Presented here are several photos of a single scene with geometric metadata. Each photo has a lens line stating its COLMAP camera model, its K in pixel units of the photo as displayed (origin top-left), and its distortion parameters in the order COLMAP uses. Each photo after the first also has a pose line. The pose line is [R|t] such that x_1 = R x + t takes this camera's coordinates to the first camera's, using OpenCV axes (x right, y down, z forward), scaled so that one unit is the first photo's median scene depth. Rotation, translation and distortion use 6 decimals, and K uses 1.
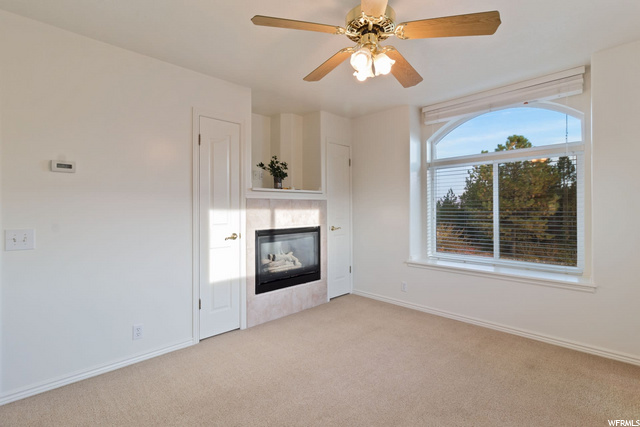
lens RADIAL K [[295.2, 0, 318.8], [0, 295.2, 209.1], [0, 0, 1]] dist [0.000025, -0.000059]
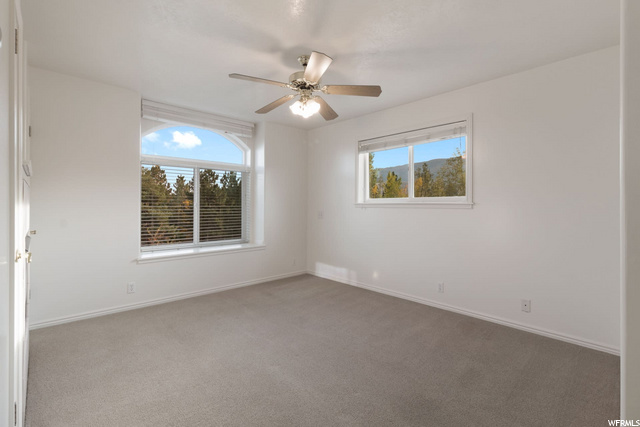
lens RADIAL K [[295.2, 0, 318.8], [0, 295.2, 209.1], [0, 0, 1]] dist [0.000025, -0.000059]
pose [[0.035241, -0.011034, 0.999318, -0.773804], [-0.006417, 0.999916, 0.011267, 0.006141], [-0.999358, -0.006810, 0.035168, 0.488606]]
